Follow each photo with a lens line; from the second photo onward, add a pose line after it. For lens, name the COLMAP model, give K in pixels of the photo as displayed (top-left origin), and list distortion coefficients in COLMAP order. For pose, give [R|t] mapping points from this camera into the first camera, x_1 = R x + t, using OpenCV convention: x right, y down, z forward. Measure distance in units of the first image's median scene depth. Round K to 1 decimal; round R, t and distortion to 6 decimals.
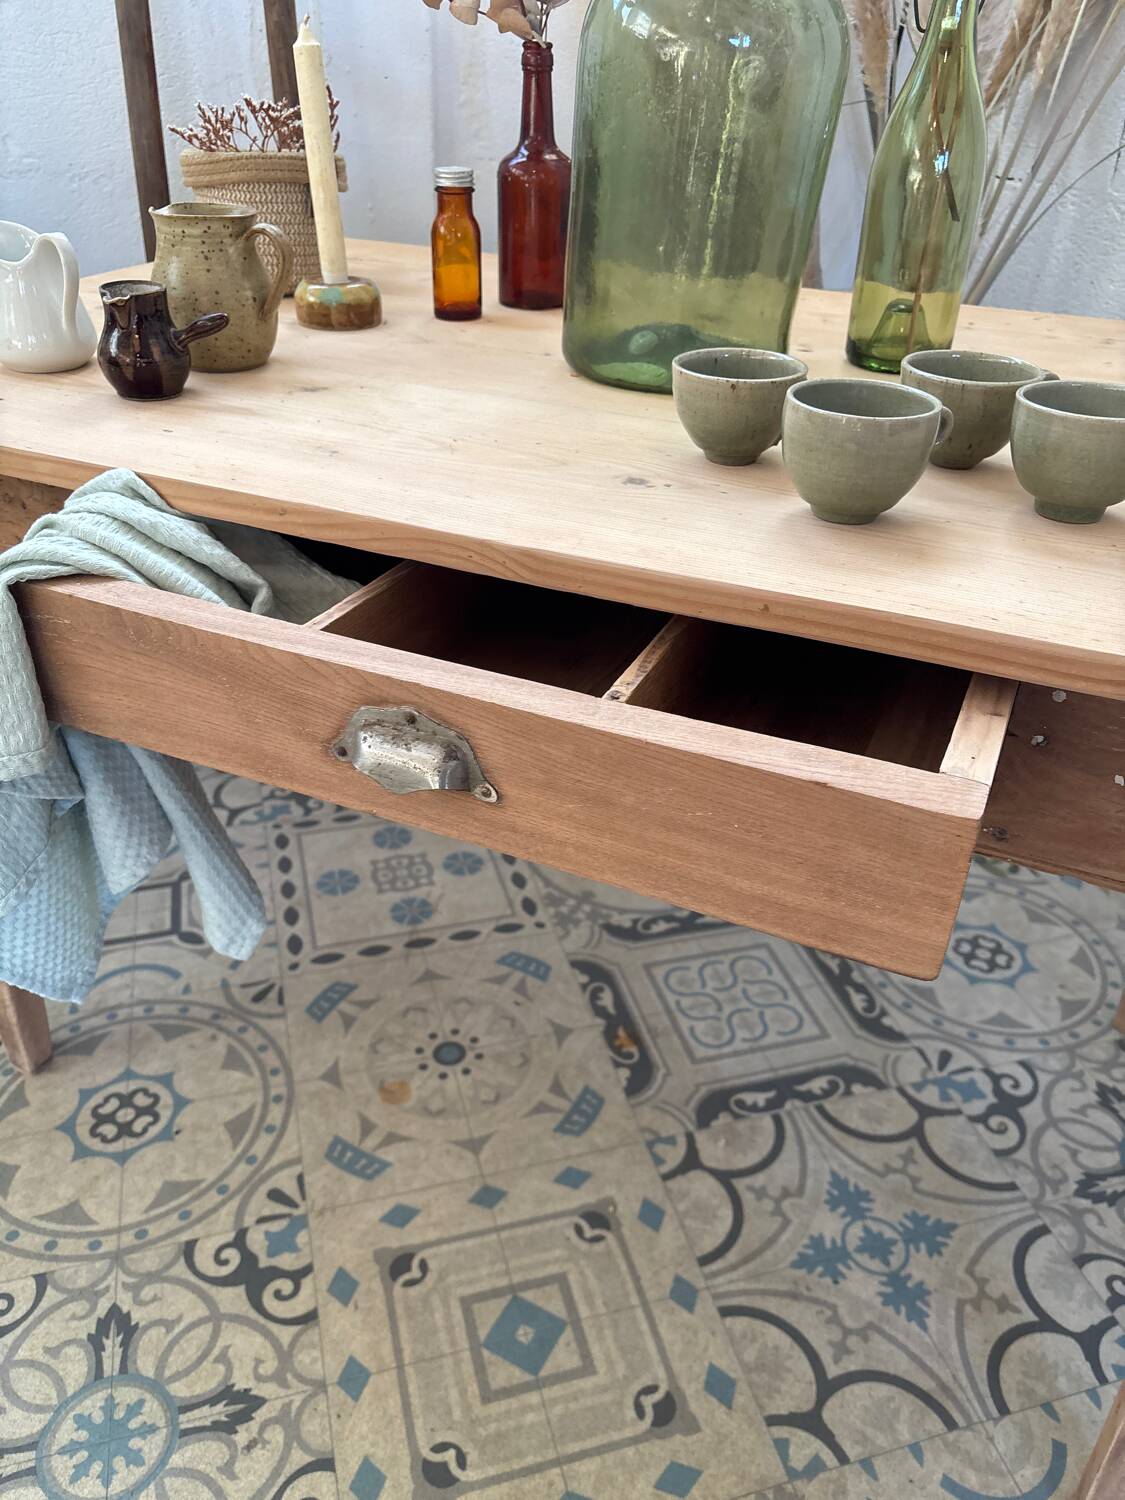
lens RADIAL K [[1137.3, 0, 553.5], [0, 1137.3, 757.1], [0, 0, 1]] dist [0.043726, -0.049767]
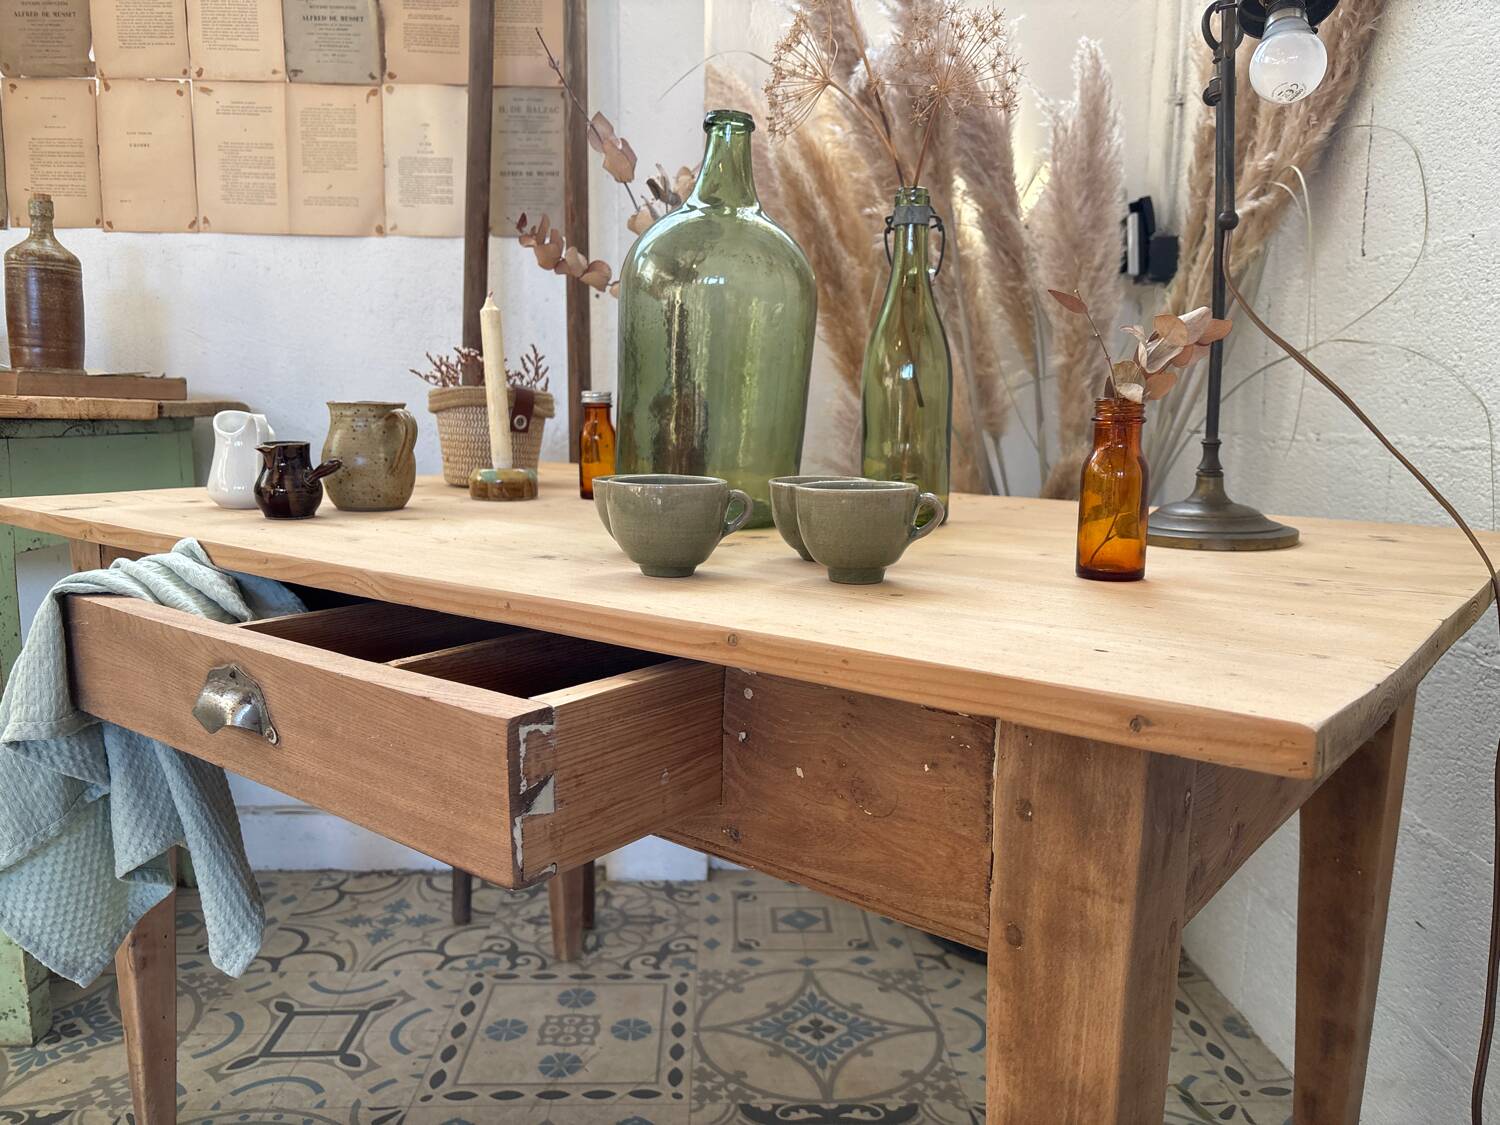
lens RADIAL K [[1137.3, 0, 745.5], [0, 1137.3, 579.3], [0, 0, 1]] dist [0.043726, -0.049767]
pose [[0.968442, 0.025044, -0.247978, 0.472433], [-0.120040, 0.918809, -0.376006, 0.178382], [0.218427, 0.393907, 0.892820, -0.046357]]
